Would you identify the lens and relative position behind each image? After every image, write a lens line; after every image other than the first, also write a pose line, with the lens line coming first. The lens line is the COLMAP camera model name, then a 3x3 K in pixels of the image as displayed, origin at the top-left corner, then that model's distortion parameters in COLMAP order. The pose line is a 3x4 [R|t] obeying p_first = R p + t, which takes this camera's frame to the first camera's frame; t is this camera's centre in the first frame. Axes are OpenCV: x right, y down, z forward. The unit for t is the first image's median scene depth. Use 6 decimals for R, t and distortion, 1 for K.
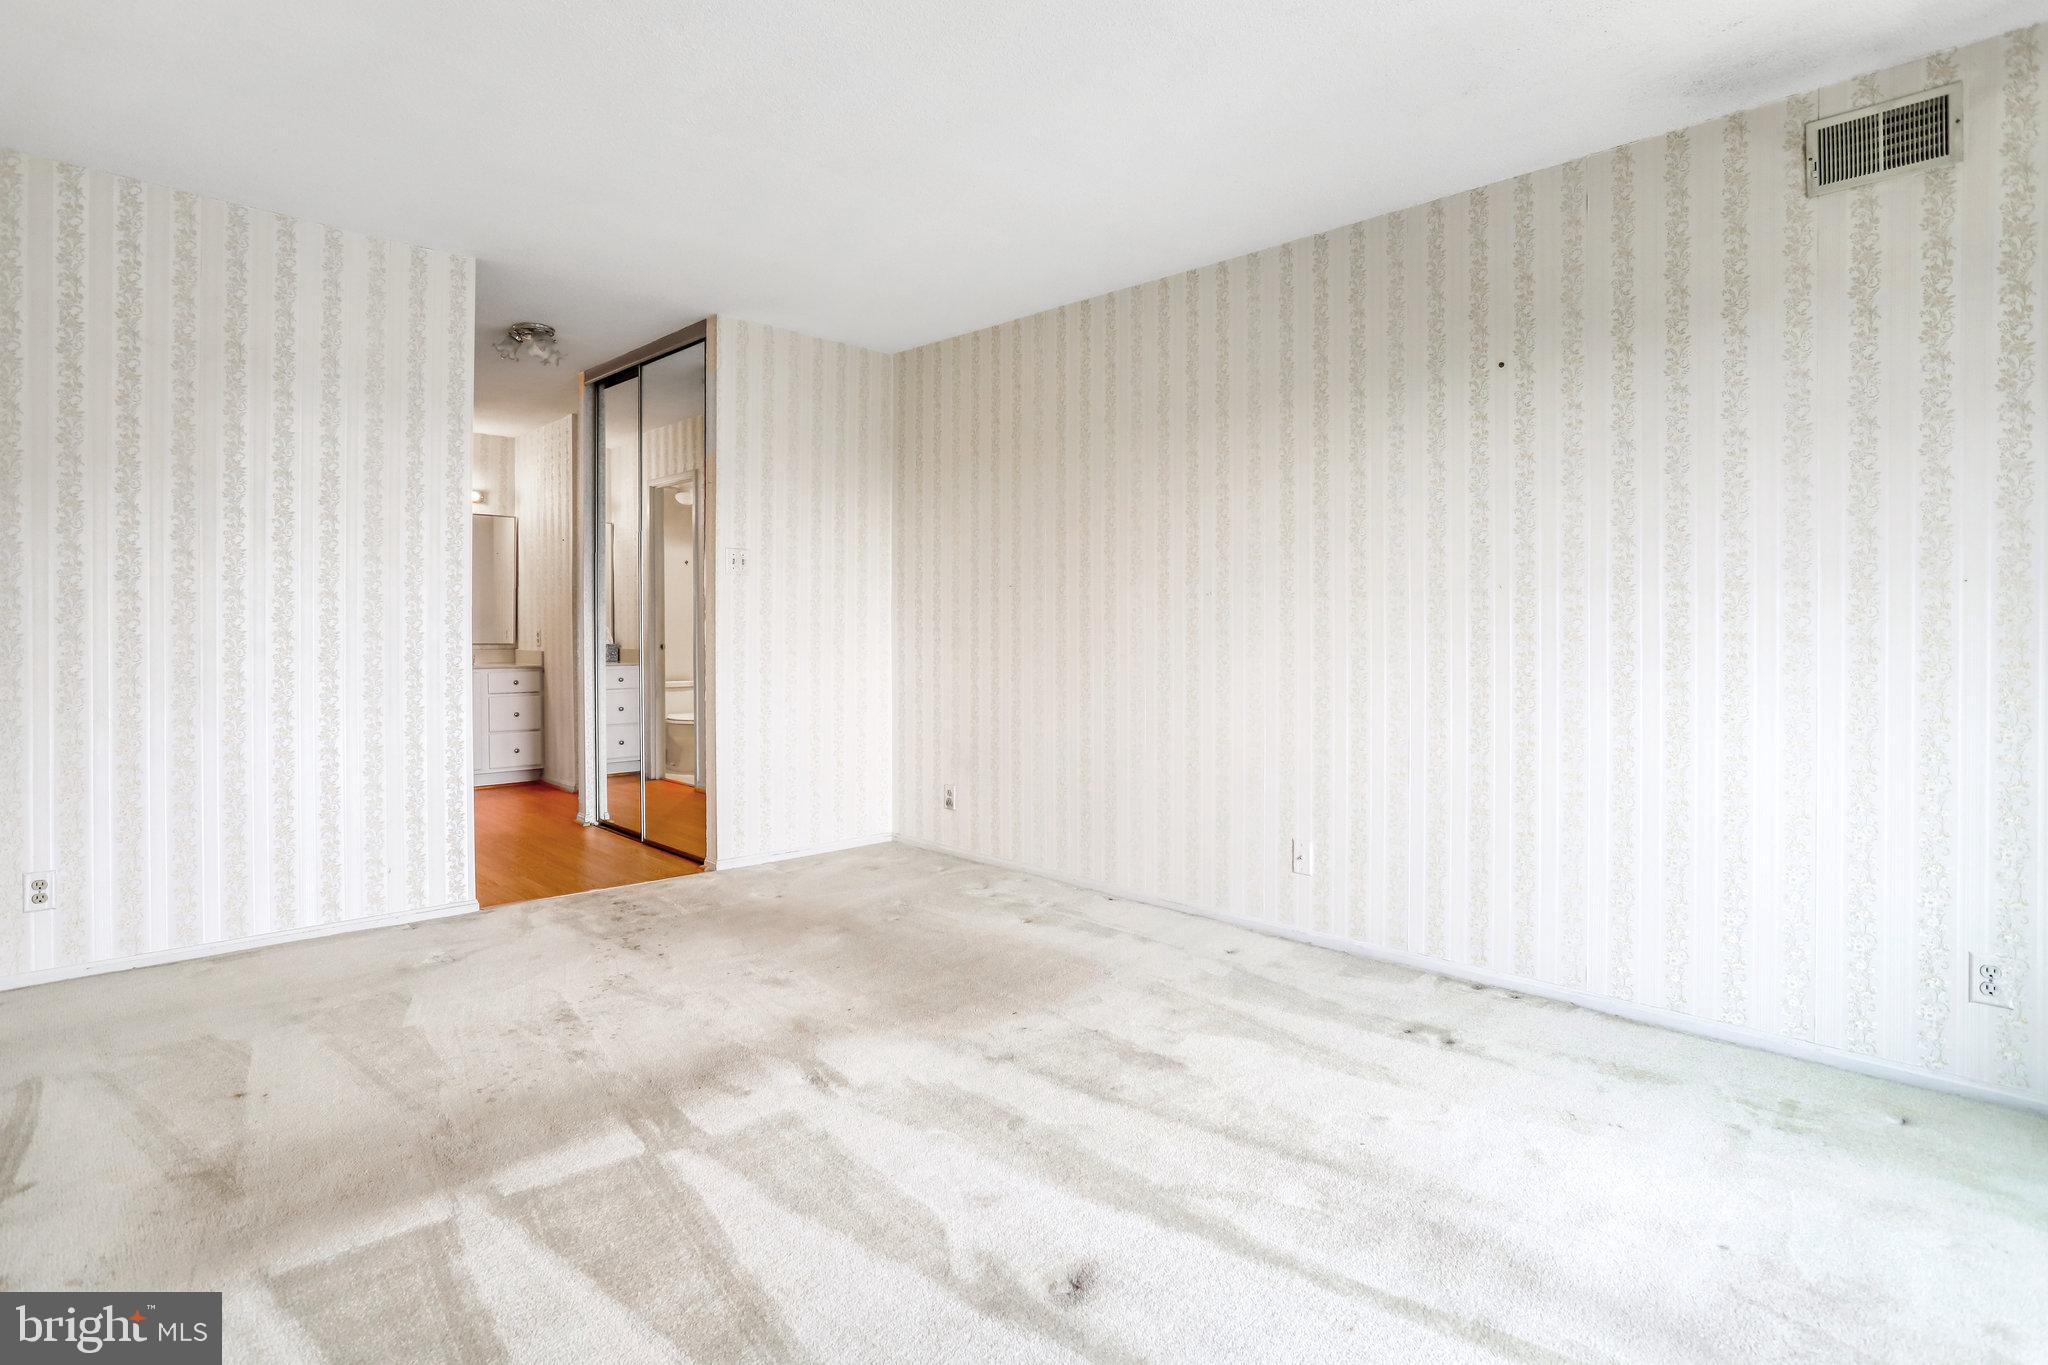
lens RADIAL K [[1020.3, 0, 1017.7], [0, 1020.3, 685.3], [0, 0, 1]] dist [-0.079489, 0.037027]
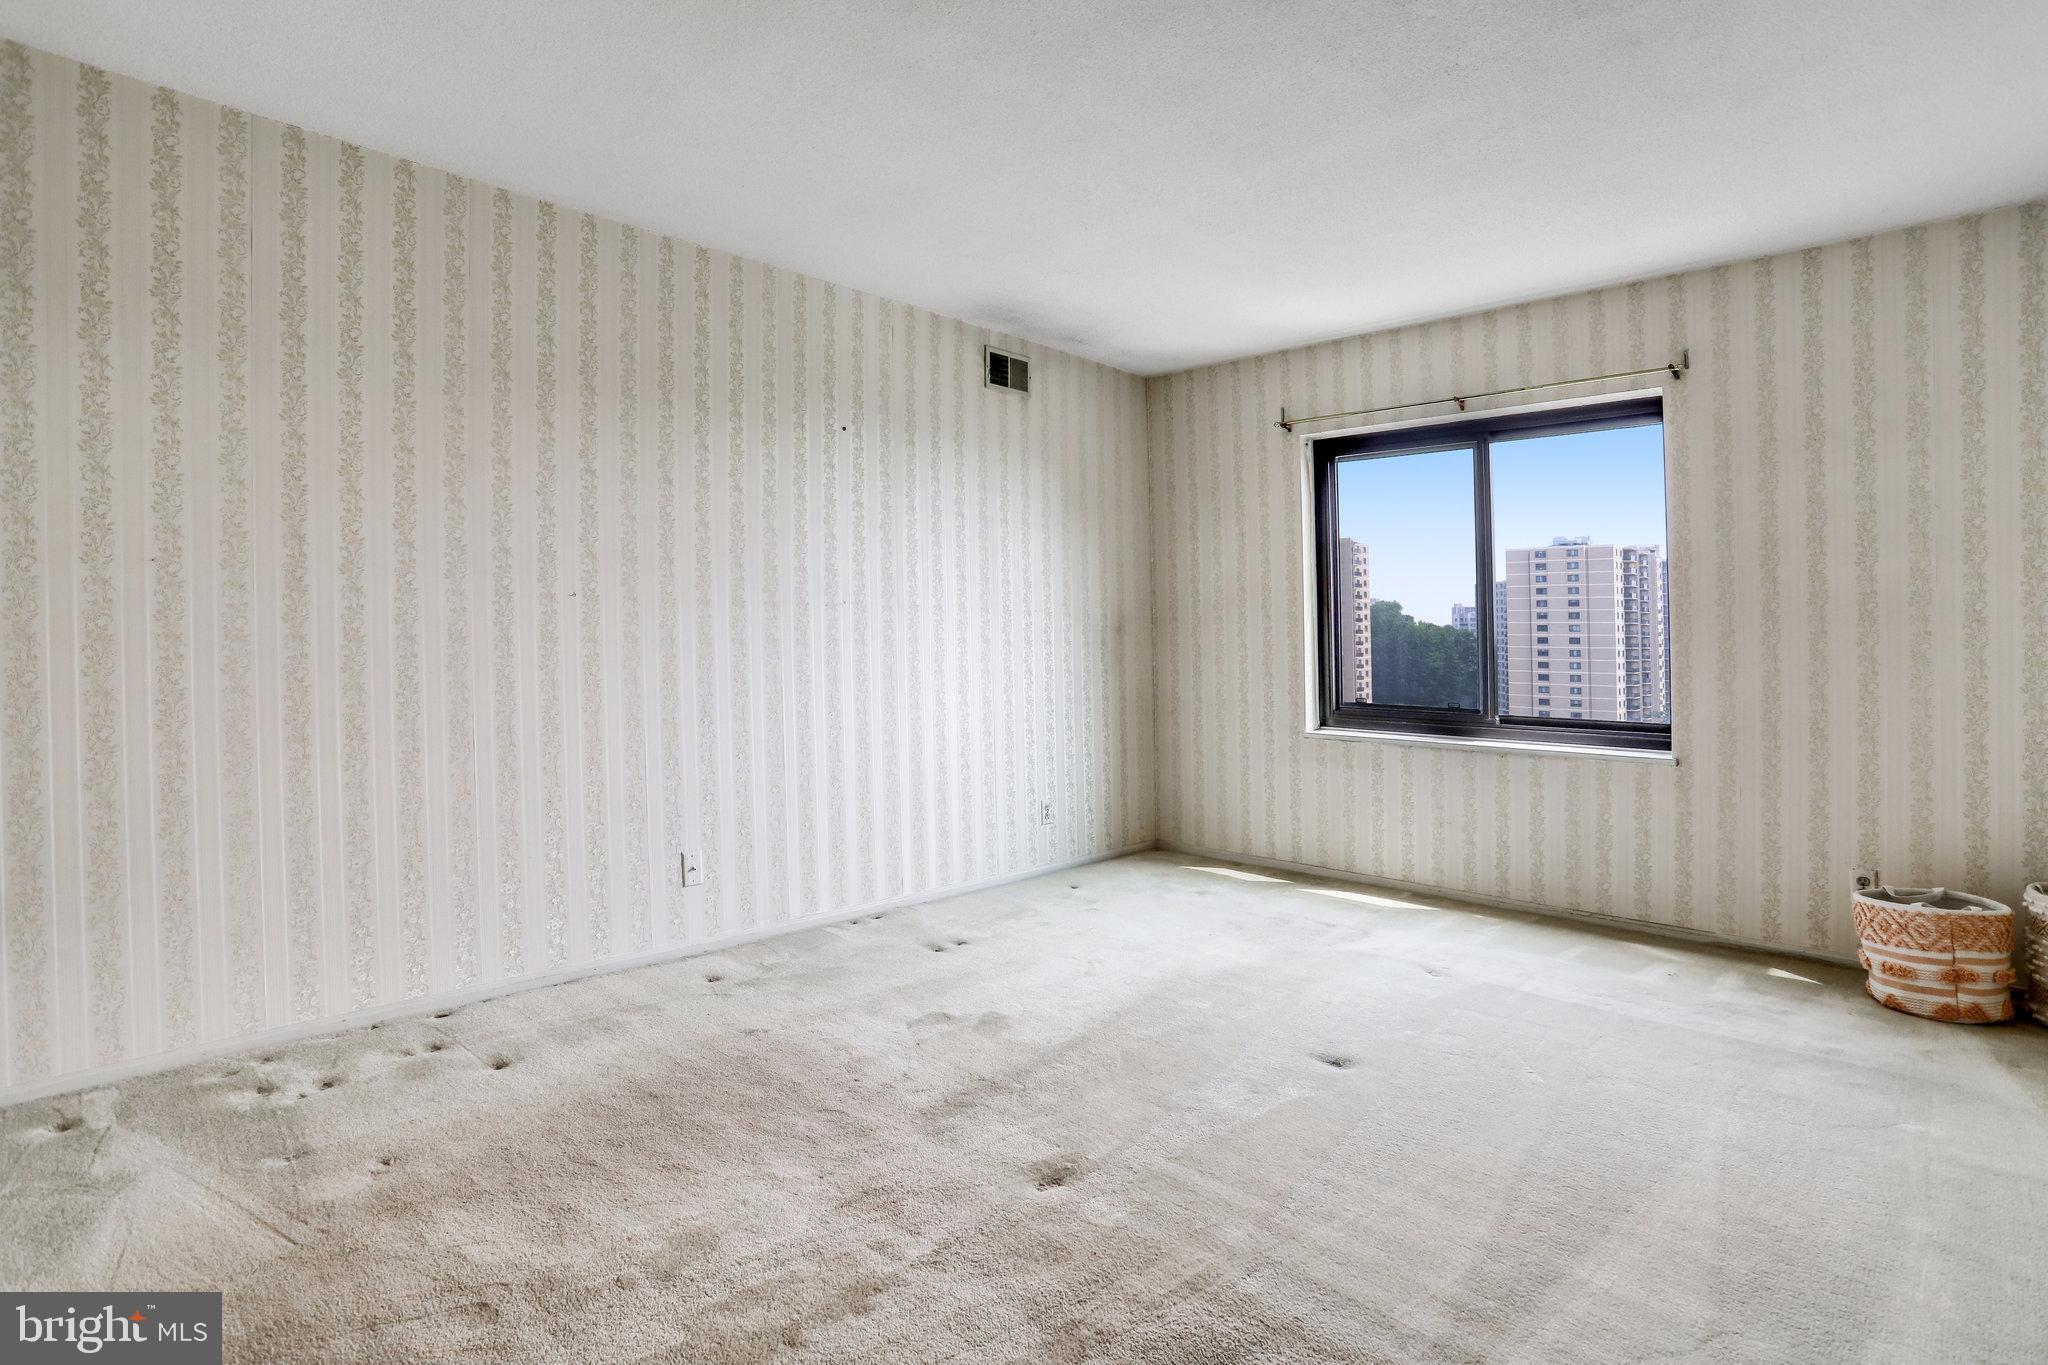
lens RADIAL K [[1021.4, 0, 1021.7], [0, 1021.4, 636.8], [0, 0, 1]] dist [-0.082425, 0.035429]
pose [[-0.004127, -0.003662, 0.999985, -0.826173], [0.048174, 0.998831, 0.003857, -0.050055], [-0.998830, 0.048190, -0.003946, 0.800664]]
